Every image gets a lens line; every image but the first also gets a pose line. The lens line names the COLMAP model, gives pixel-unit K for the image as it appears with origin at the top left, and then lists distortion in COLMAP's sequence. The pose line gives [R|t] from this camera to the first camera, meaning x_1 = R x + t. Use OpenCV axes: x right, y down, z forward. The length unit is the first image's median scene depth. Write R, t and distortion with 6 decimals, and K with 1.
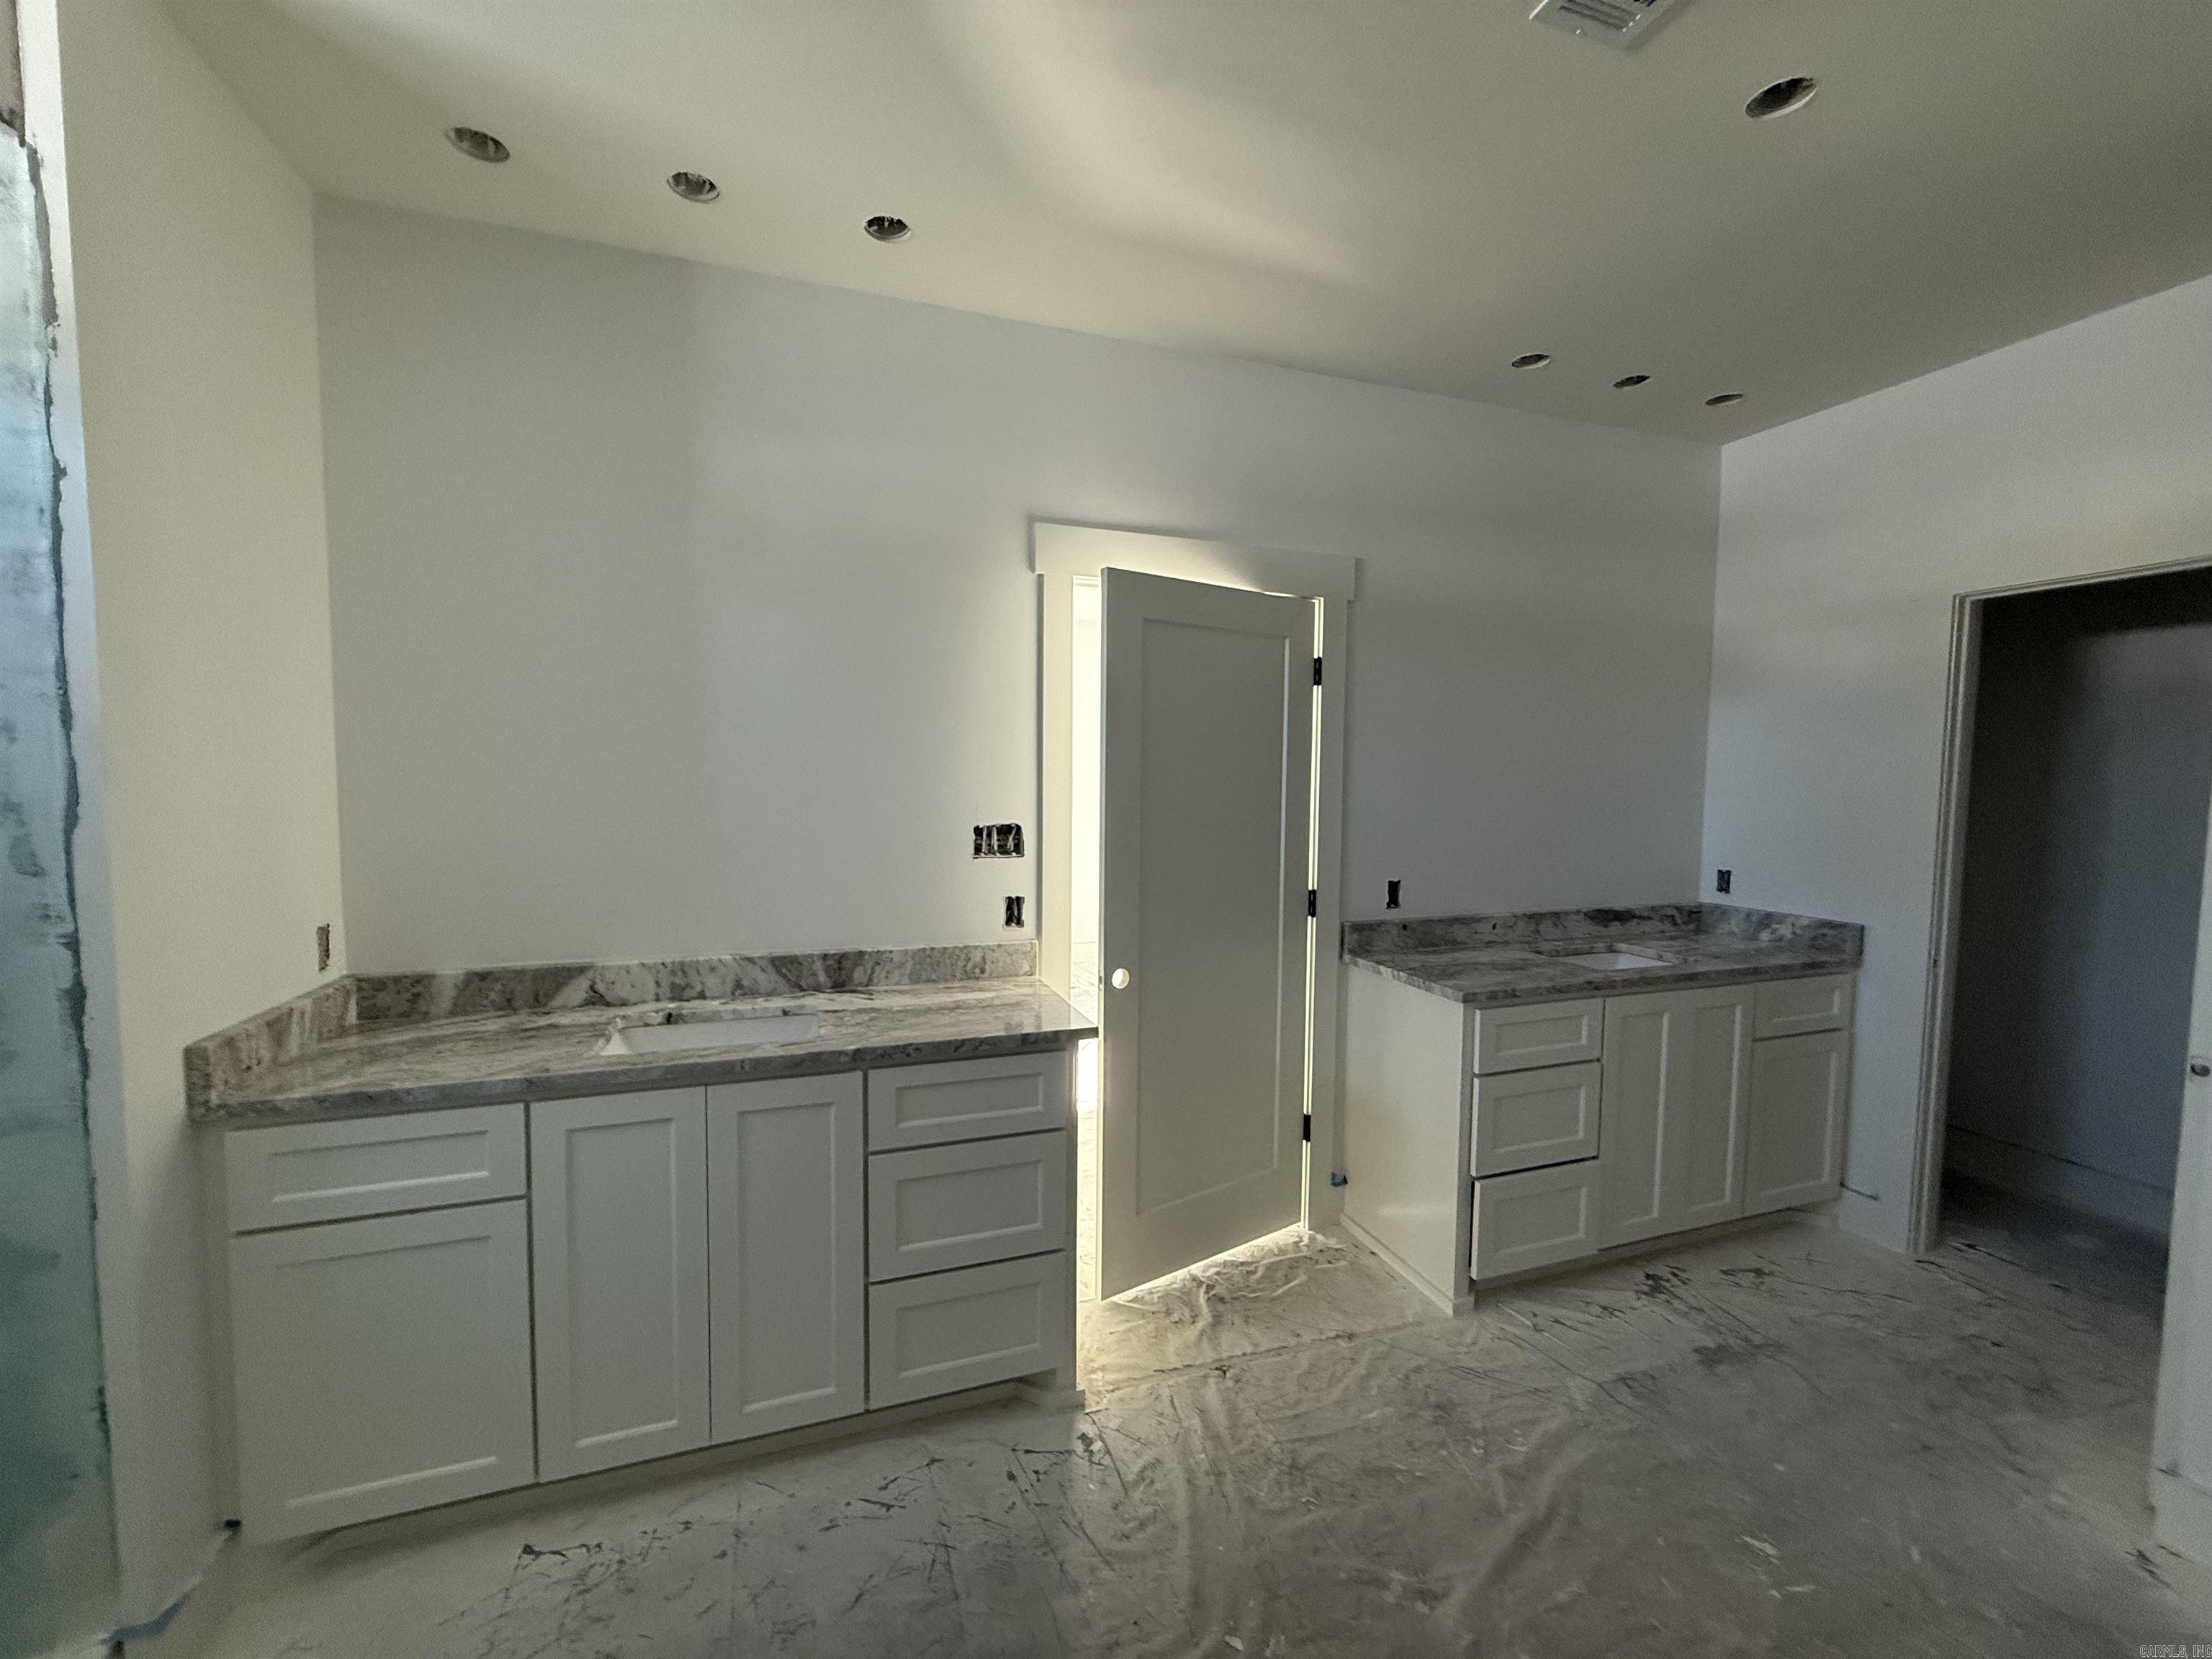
lens RADIAL K [[878.5, 0, 1103.7], [0, 878.5, 829.3], [0, 0, 1]] dist [0.001549, -0.000160]
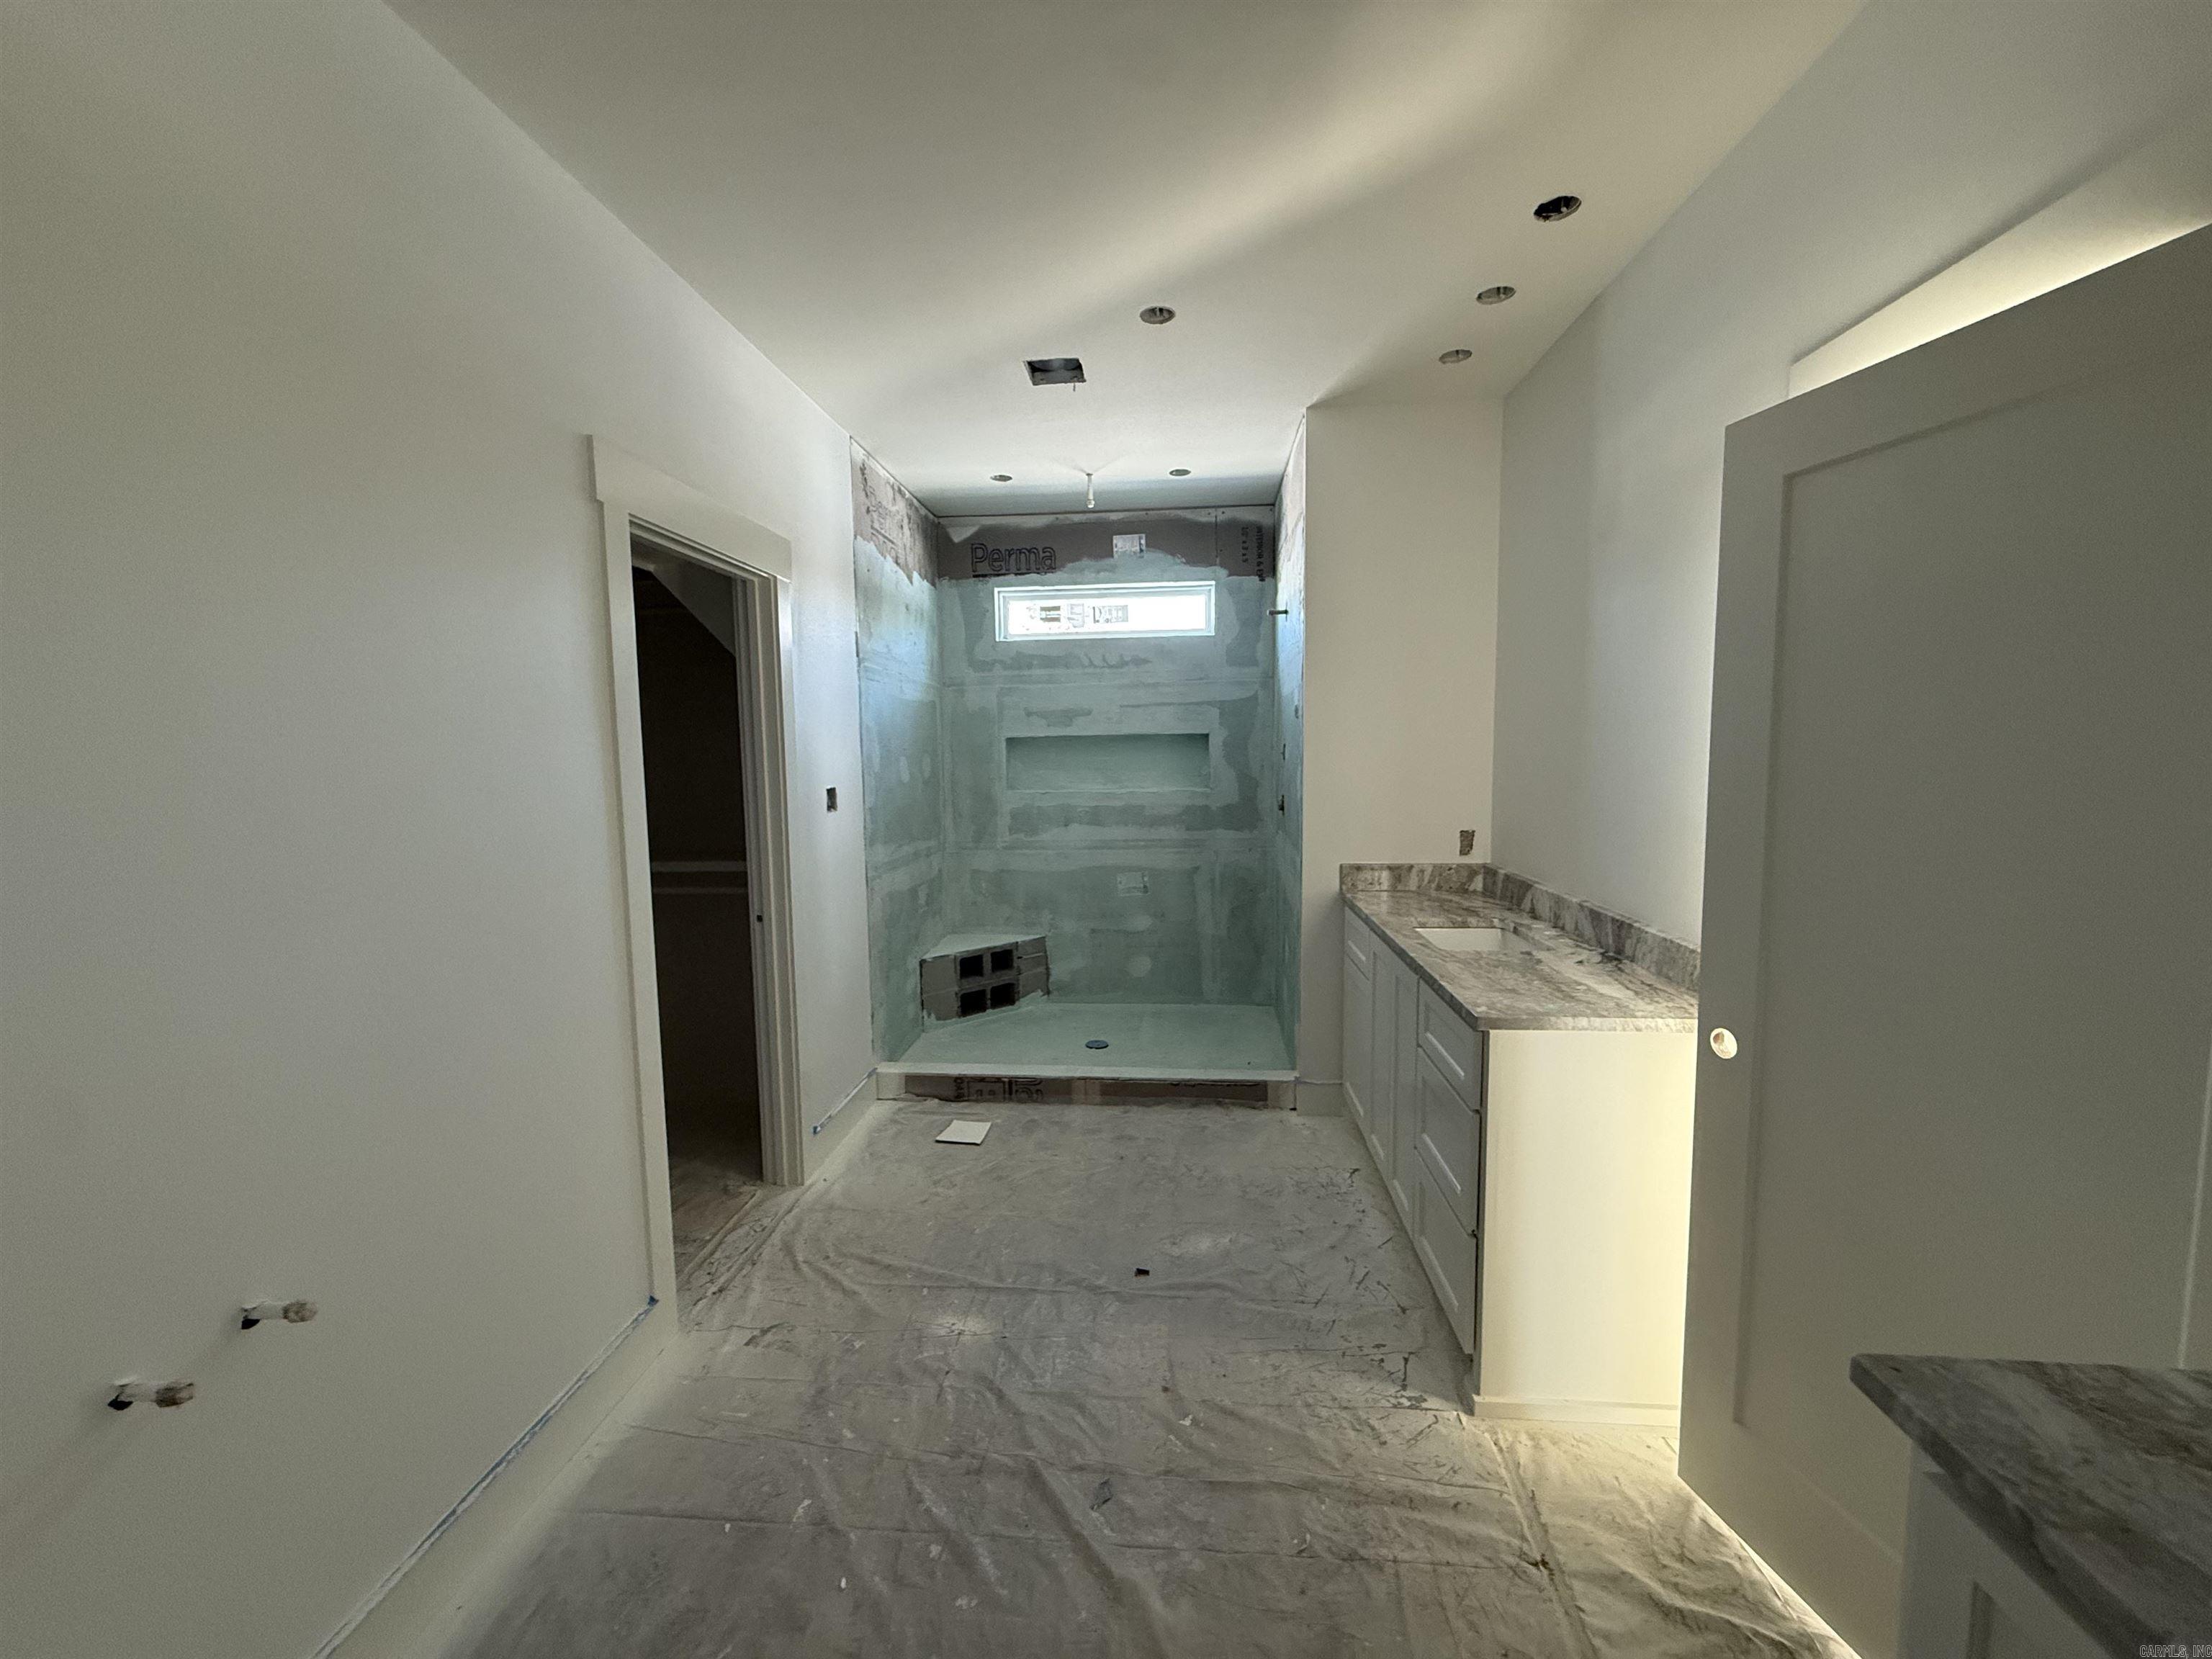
lens RADIAL K [[878.5, 0, 1104.8], [0, 878.5, 834.2], [0, 0, 1]] dist [0.001549, -0.000160]
pose [[-0.411203, 0.084942, -0.907578, 0.842903], [-0.045843, 0.992462, 0.113657, -0.042994], [0.910391, 0.088342, -0.404209, 0.870768]]
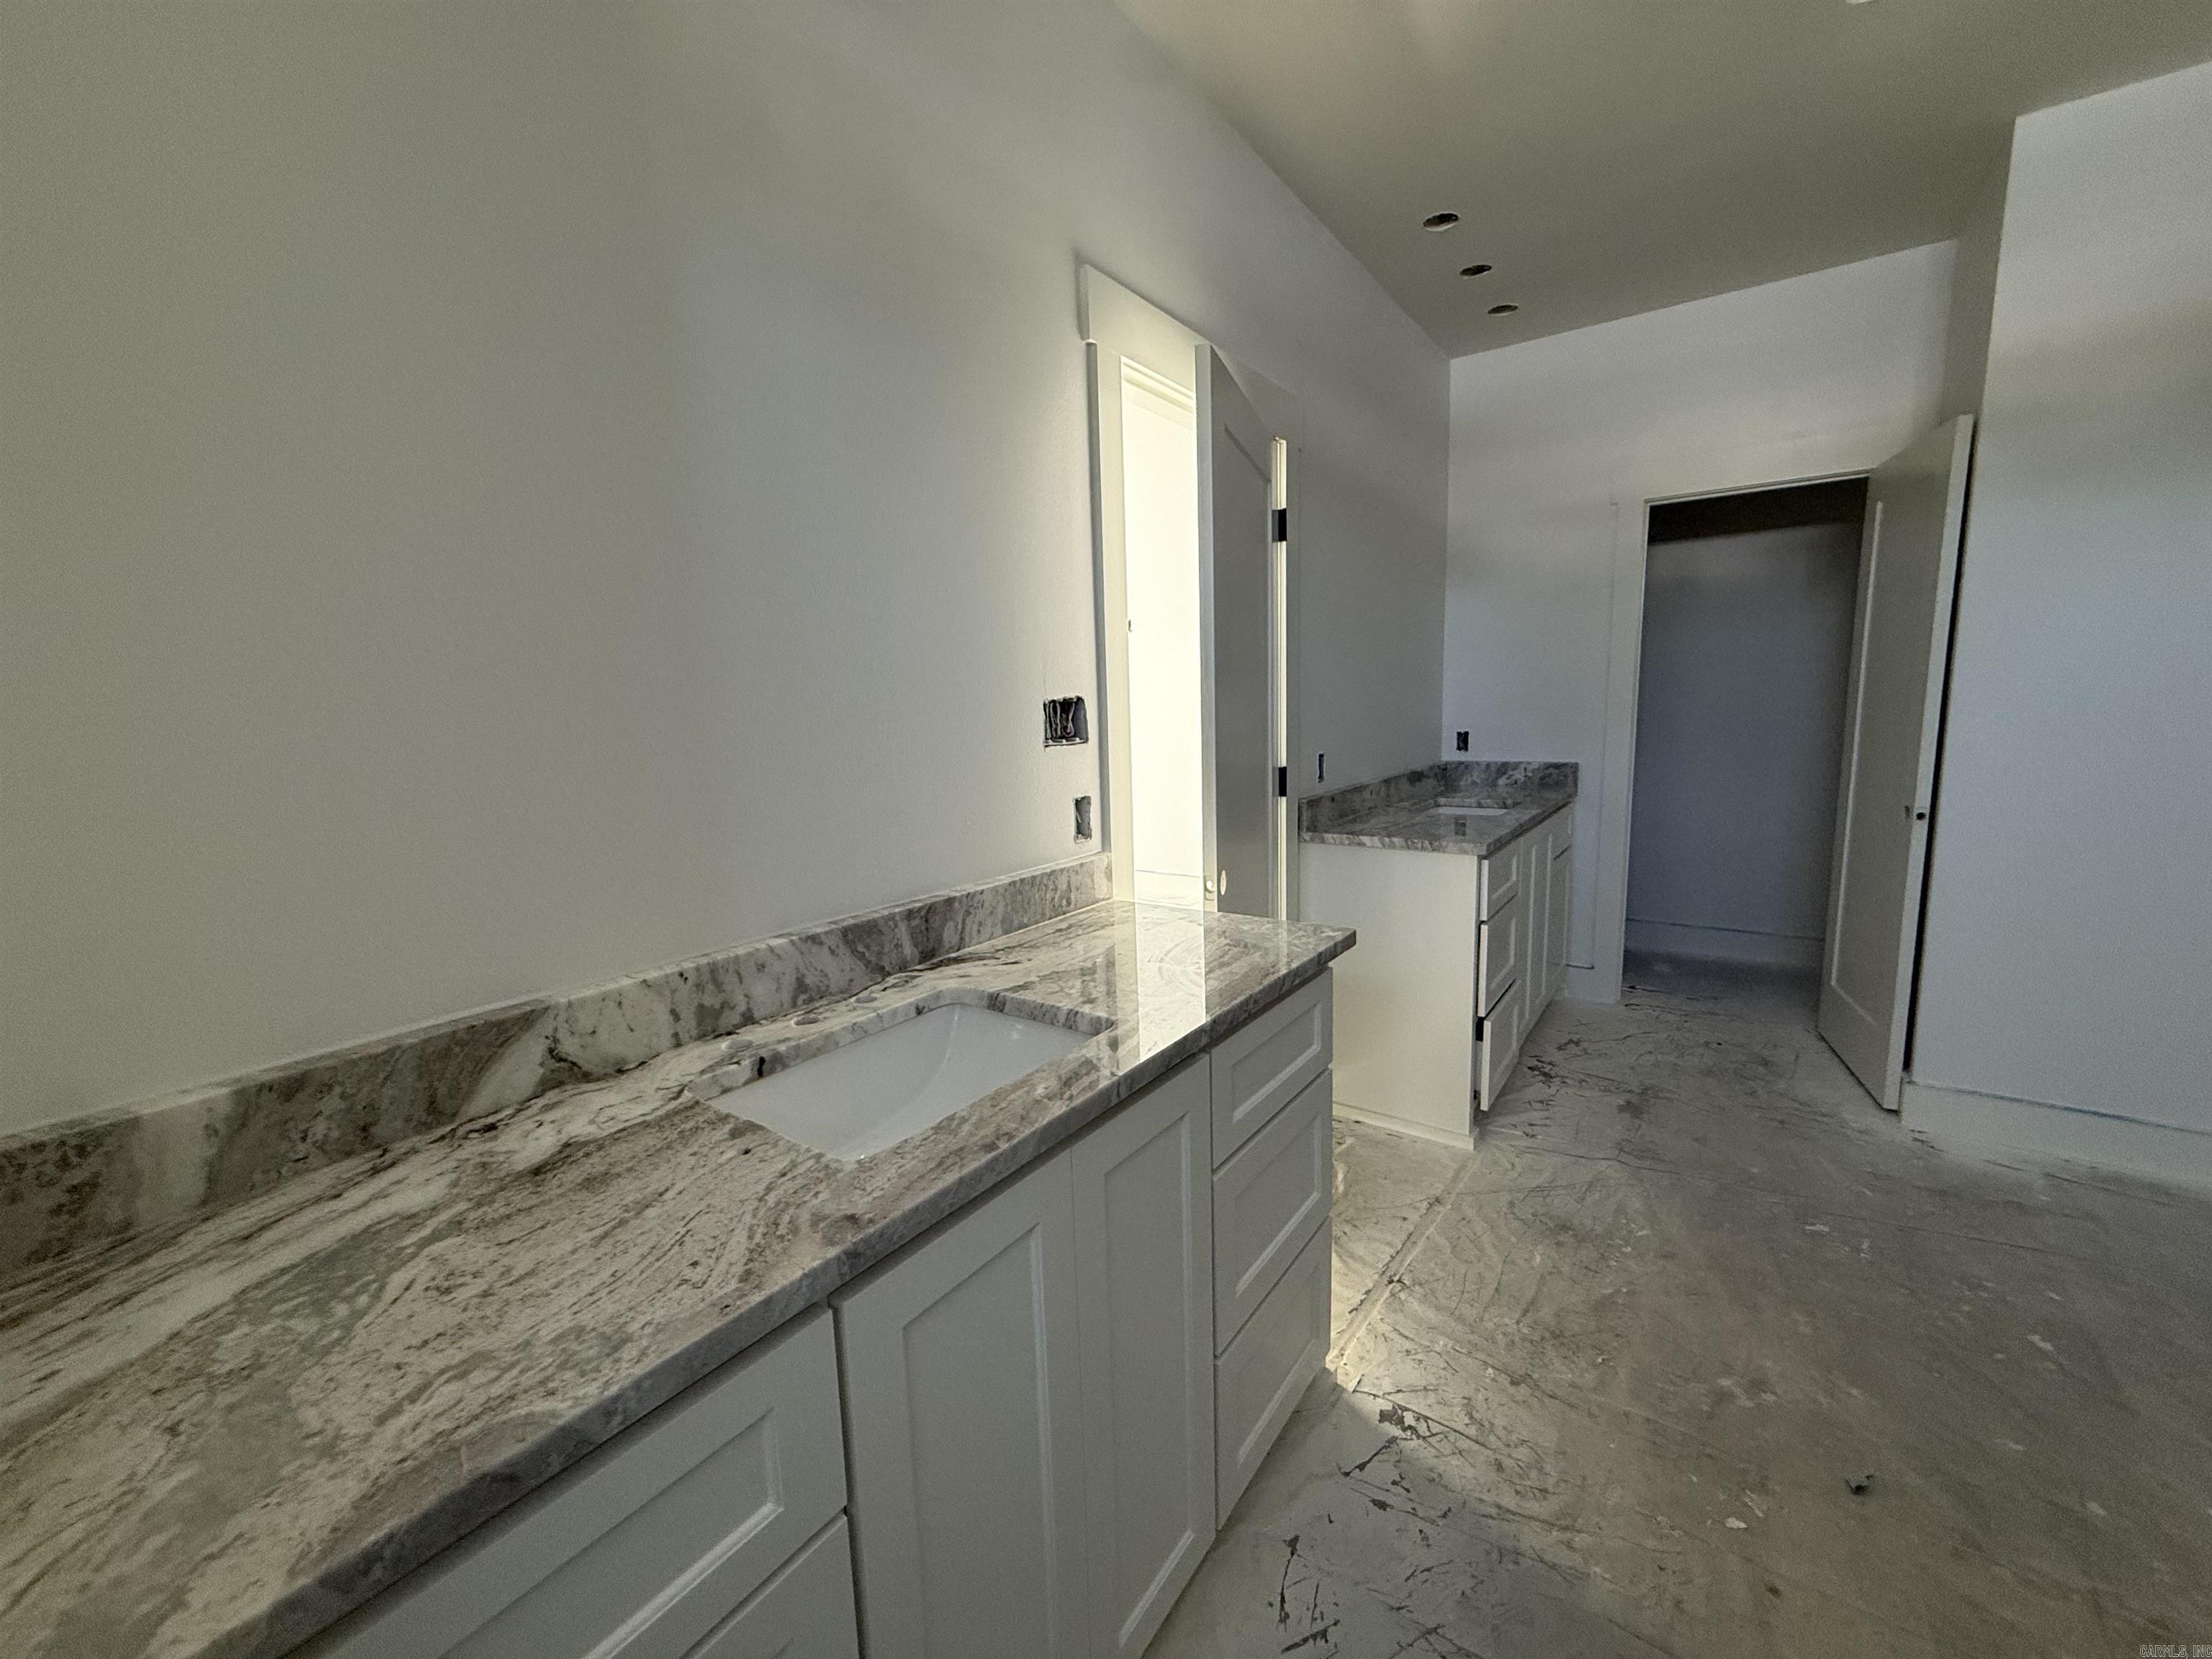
lens RADIAL K [[878.5, 0, 1090.8], [0, 878.5, 829.7], [0, 0, 1]] dist [0.001549, -0.000160]
pose [[0.820787, -0.115758, 0.559382, -0.553878], [0.073412, 0.992508, 0.097670, 0.034976], [-0.566497, -0.039101, 0.823136, 0.423666]]
